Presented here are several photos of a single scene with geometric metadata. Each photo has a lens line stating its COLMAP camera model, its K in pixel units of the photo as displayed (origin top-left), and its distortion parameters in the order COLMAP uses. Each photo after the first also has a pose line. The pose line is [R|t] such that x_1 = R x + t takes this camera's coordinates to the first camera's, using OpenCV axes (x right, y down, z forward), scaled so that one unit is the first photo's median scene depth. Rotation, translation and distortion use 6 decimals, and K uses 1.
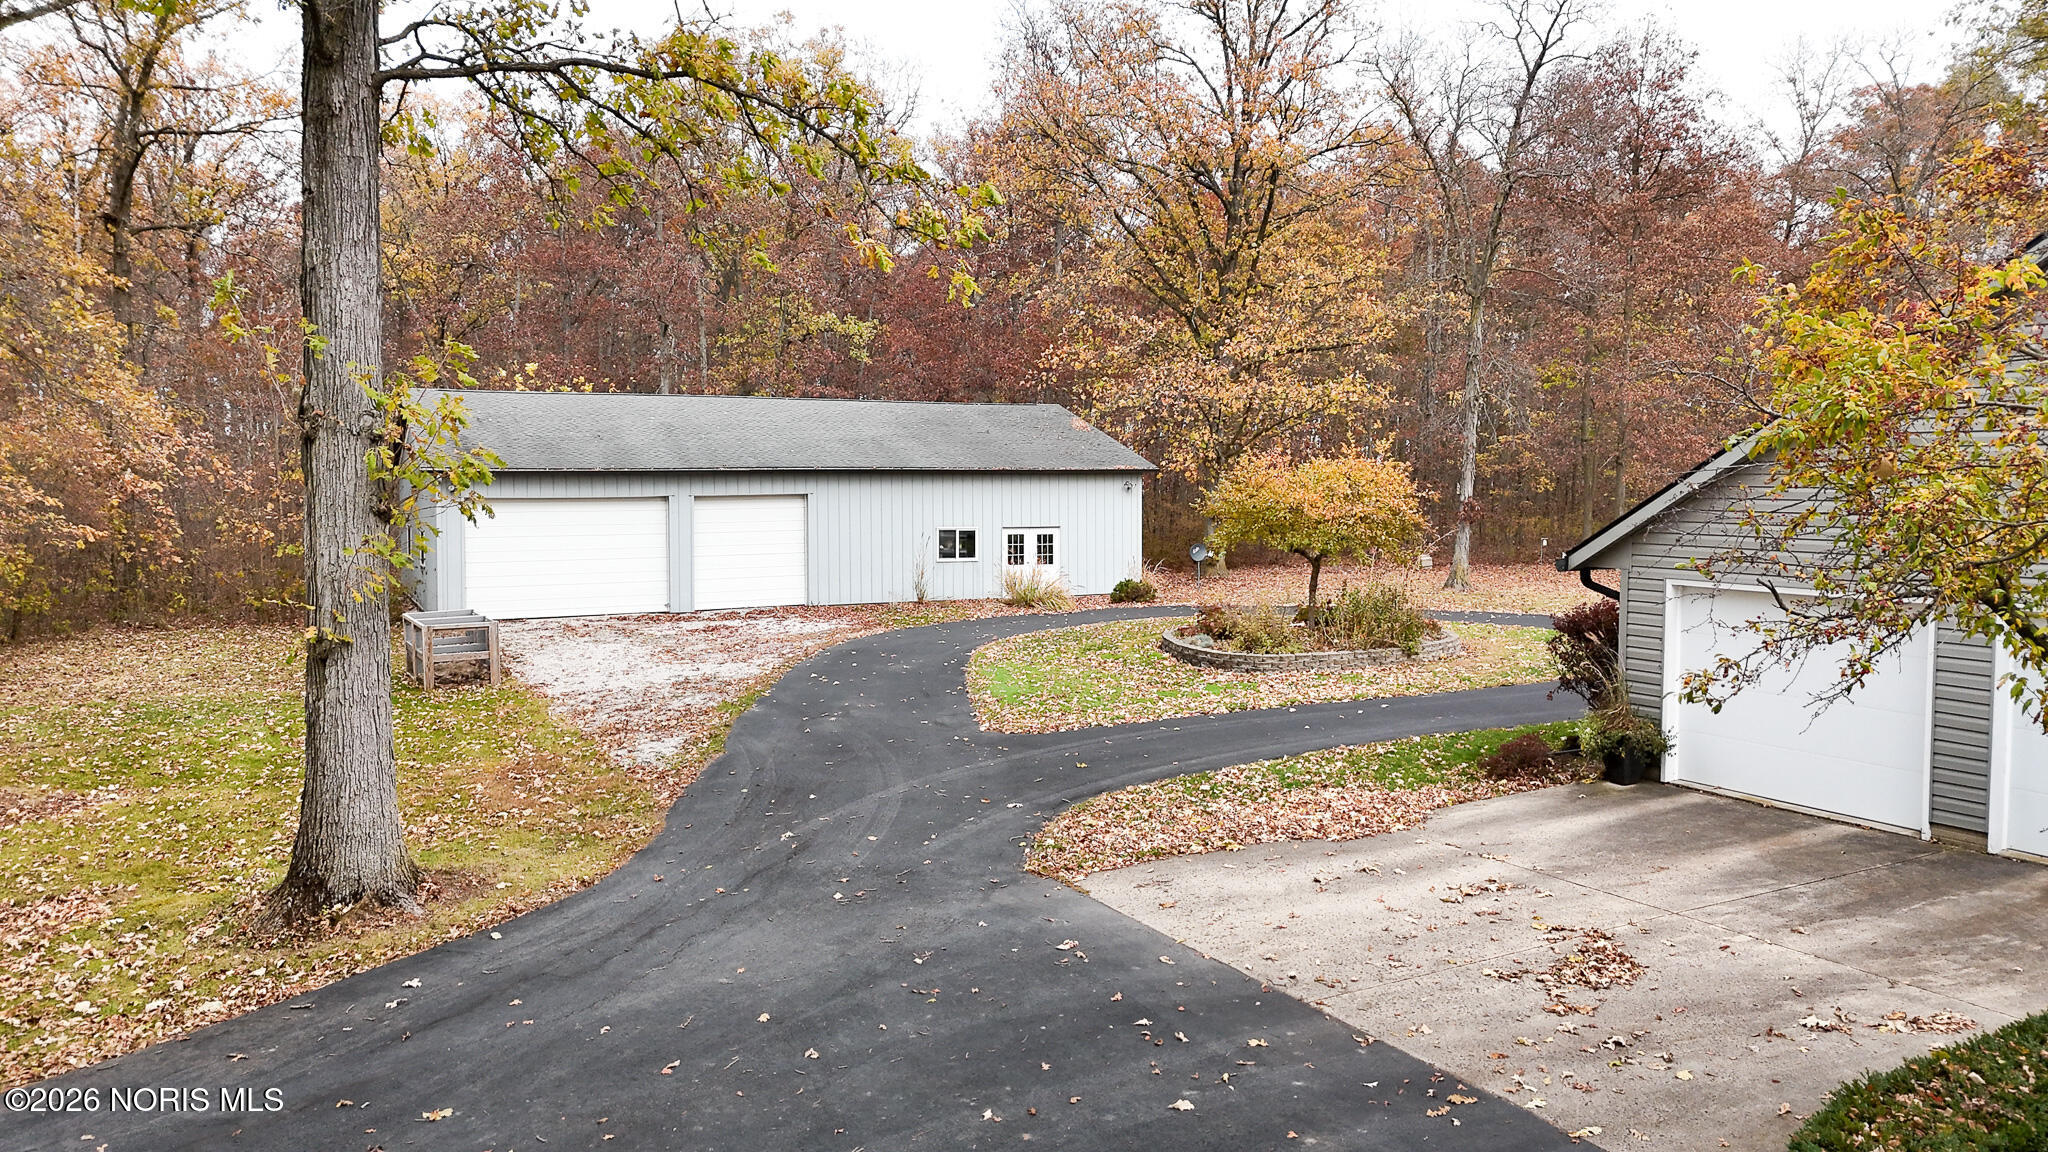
lens RADIAL K [[1496.5, 0, 1025.5], [0, 1496.5, 580.7], [0, 0, 1]] dist [0.081288, -0.080787]
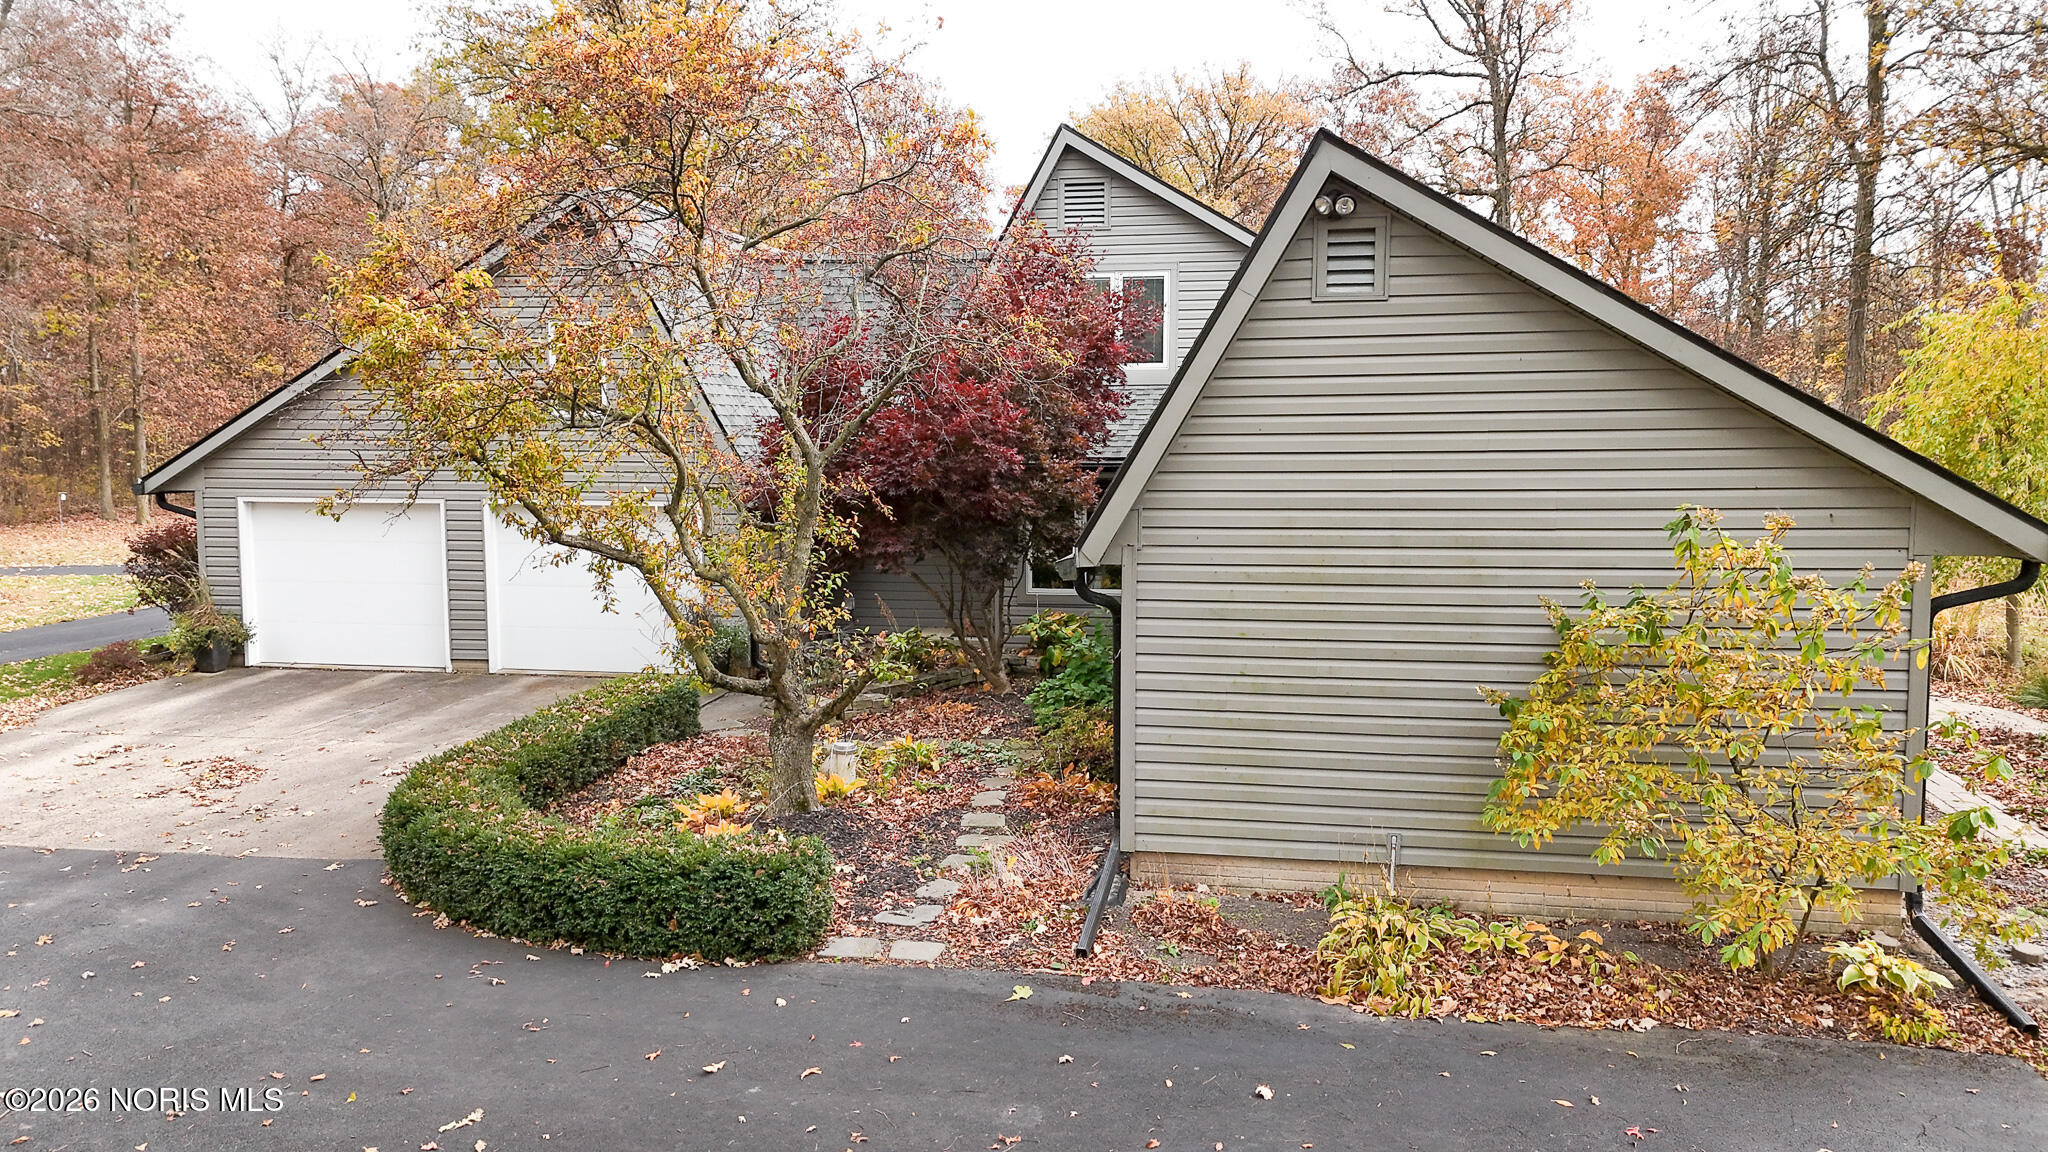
lens RADIAL K [[1496.5, 0, 1030.8], [0, 1496.5, 580.5], [0, 0, 1]] dist [0.081288, -0.080787]
pose [[0.610496, -0.071126, 0.788819, -0.176870], [0.052858, 0.997398, 0.049025, 0.046478], [-0.790253, 0.011766, 0.612667, -0.279645]]
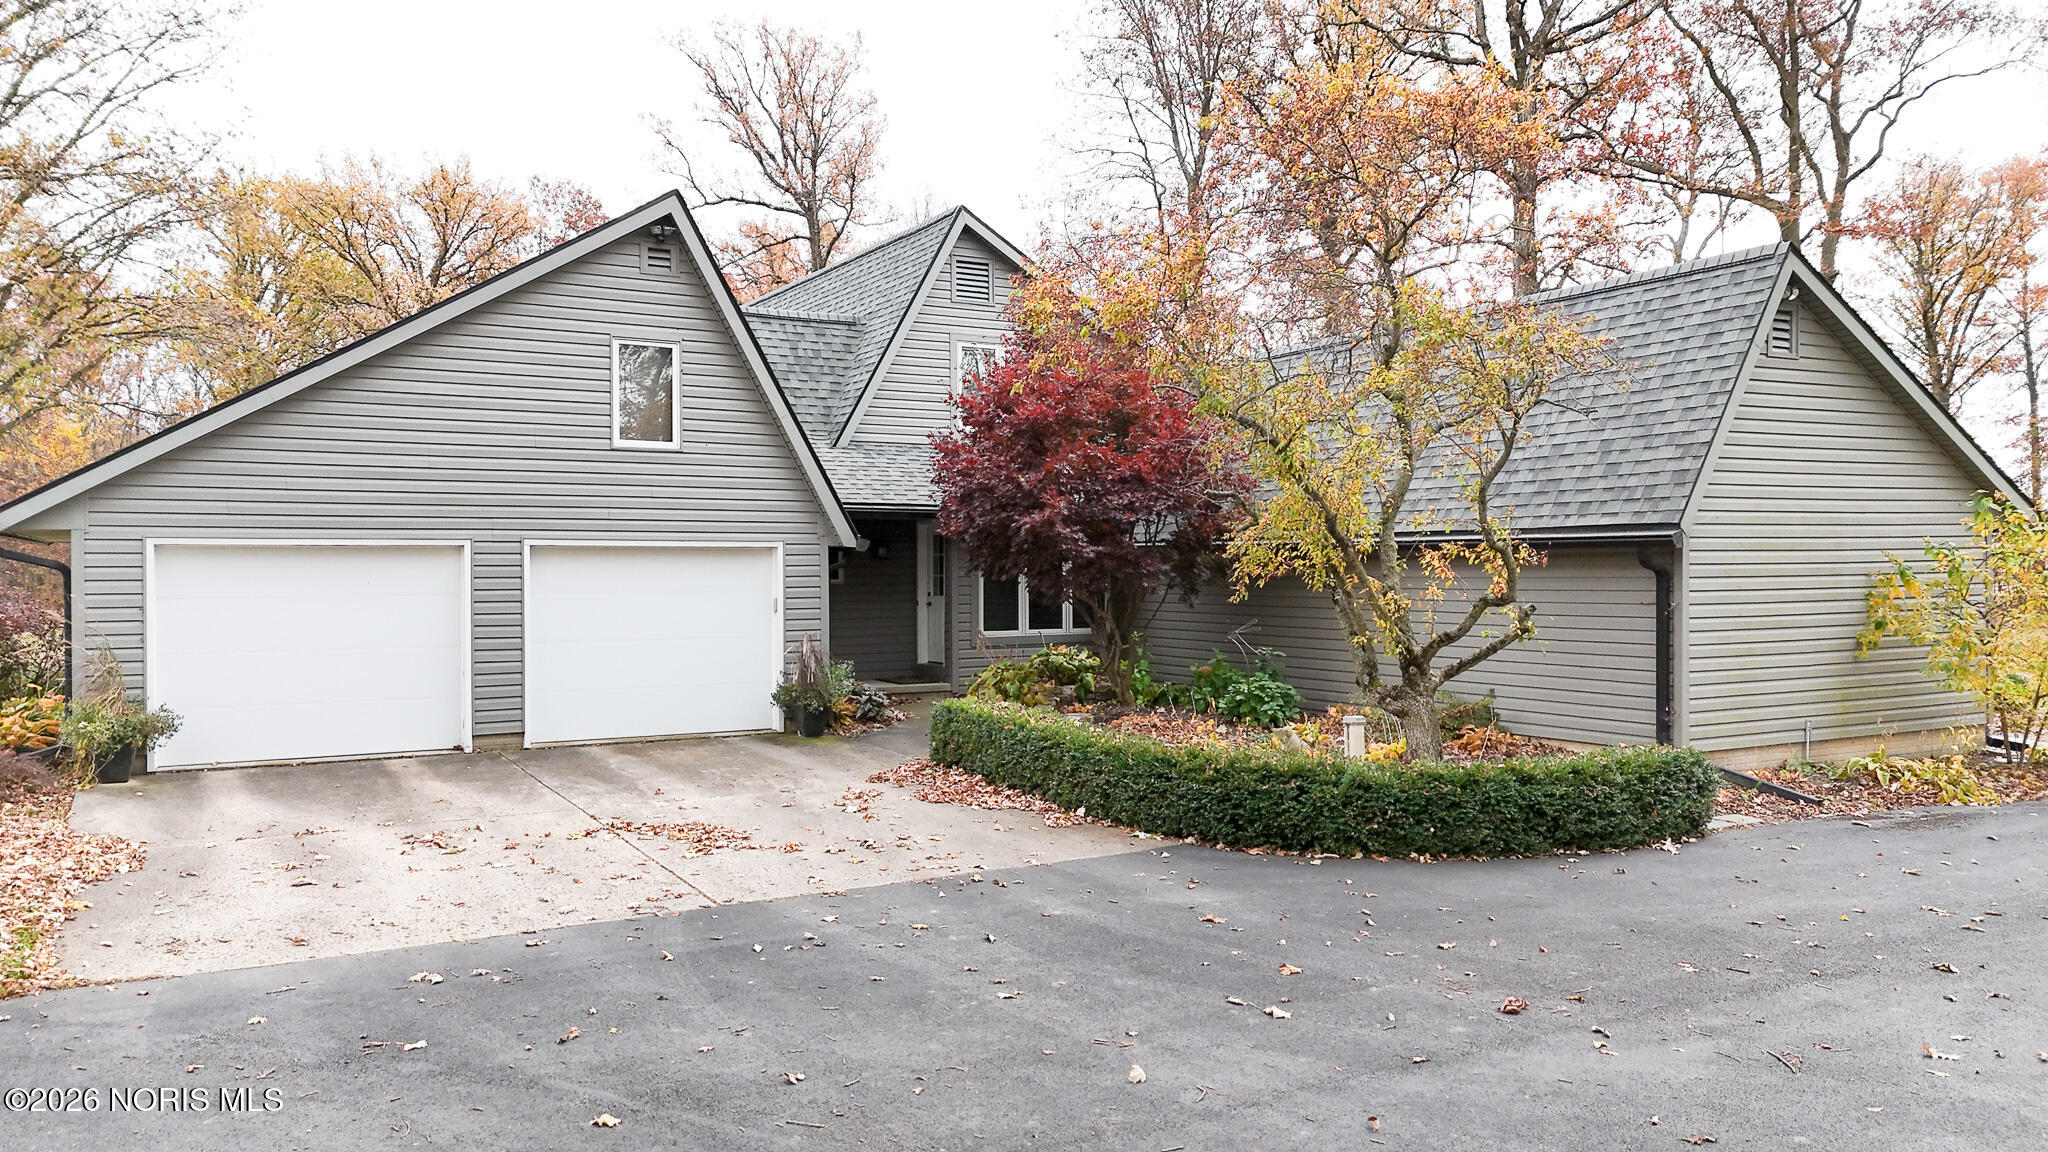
lens RADIAL K [[1496.5, 0, 1025.2], [0, 1496.5, 568.8], [0, 0, 1]] dist [0.081288, -0.080787]
pose [[-0.037456, 0.003230, 0.999293, -0.567566], [0.075889, 0.997116, -0.000378, 0.065820], [-0.996413, 0.075821, -0.037593, 0.627046]]
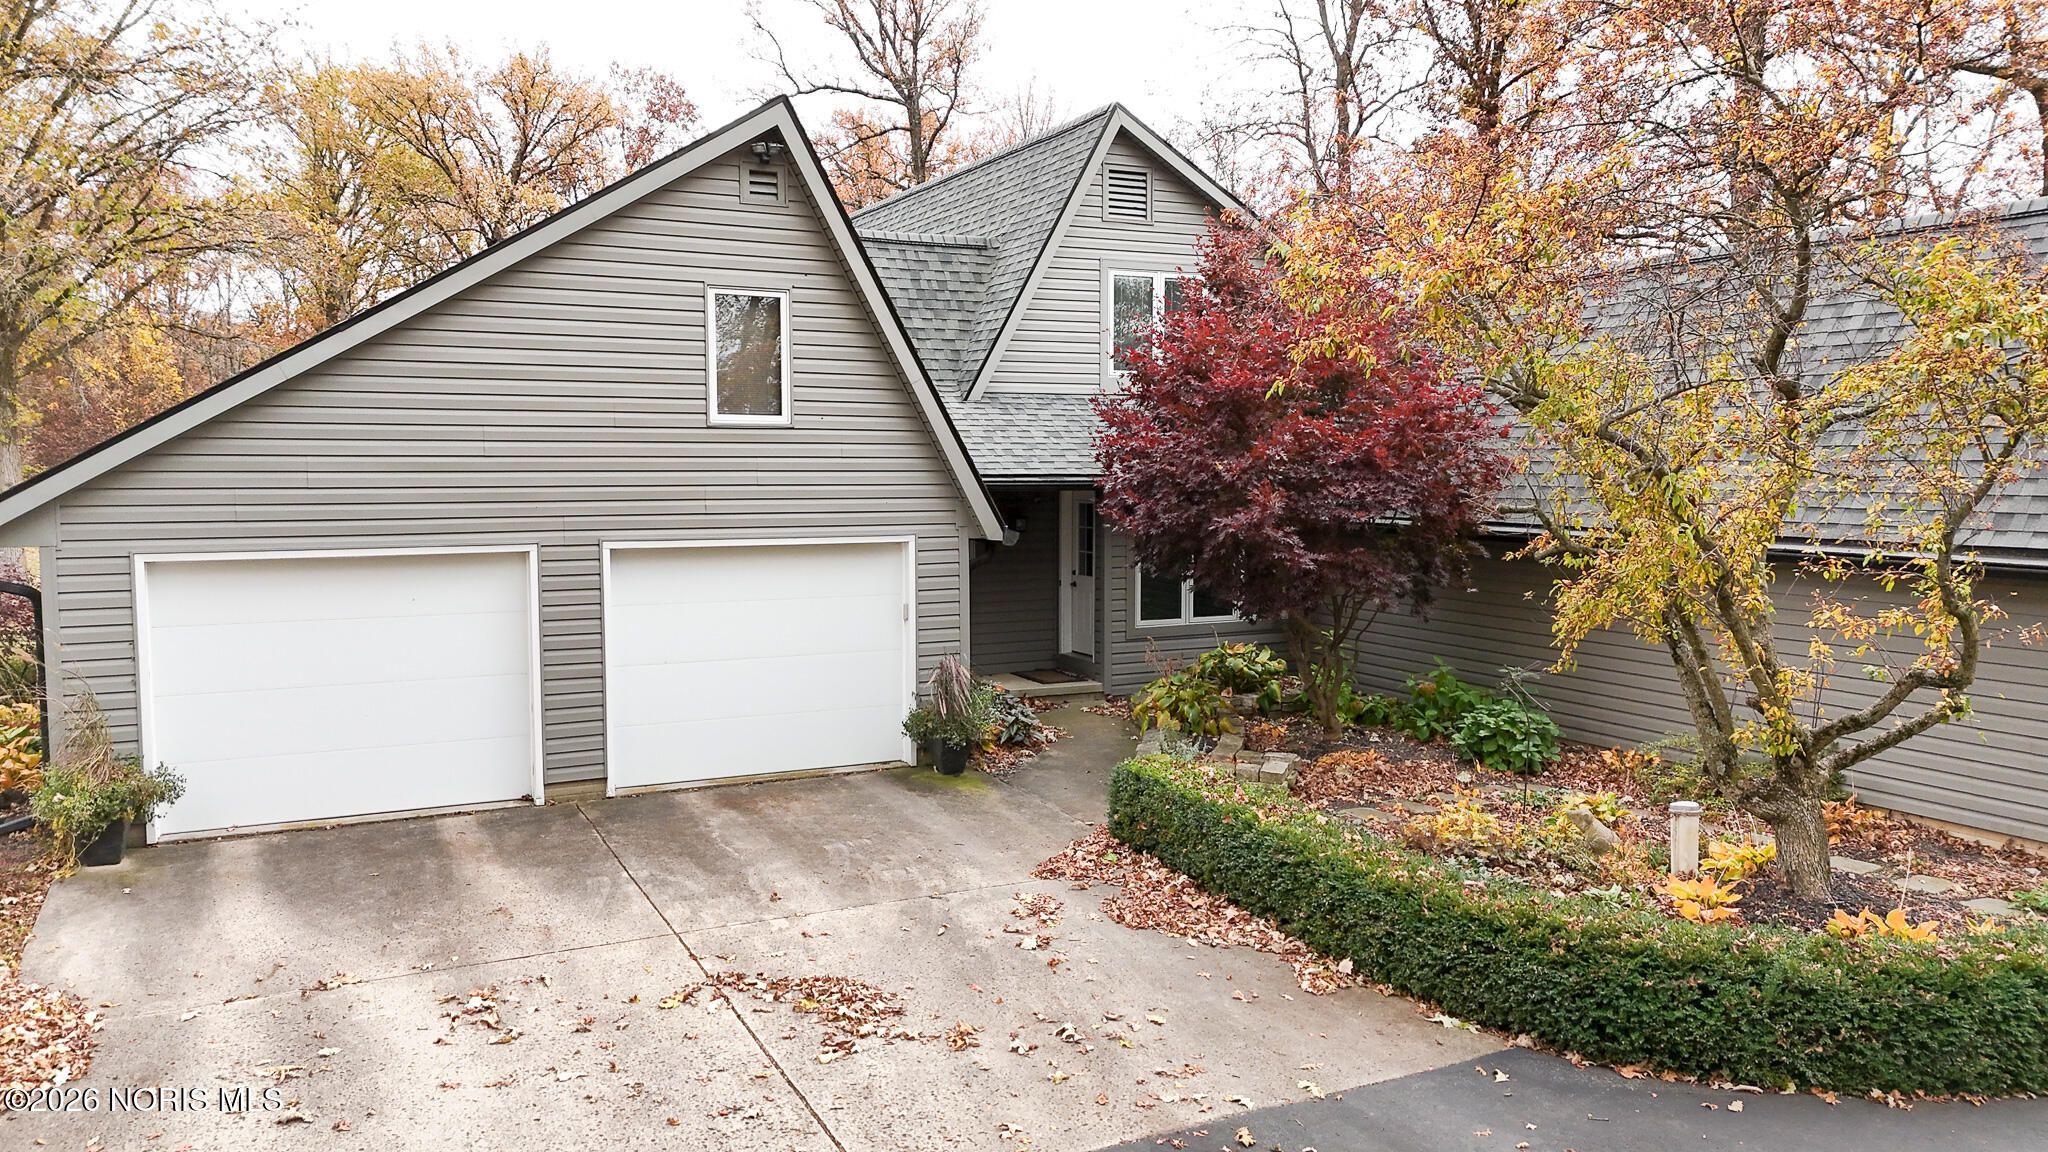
lens RADIAL K [[1496.5, 0, 1020.6], [0, 1496.5, 571.1], [0, 0, 1]] dist [0.081288, -0.080787]
pose [[0.021361, -0.072630, 0.997130, -0.318676], [0.071825, 0.994892, 0.070929, -0.016691], [-0.997189, 0.070103, 0.026469, 0.684011]]
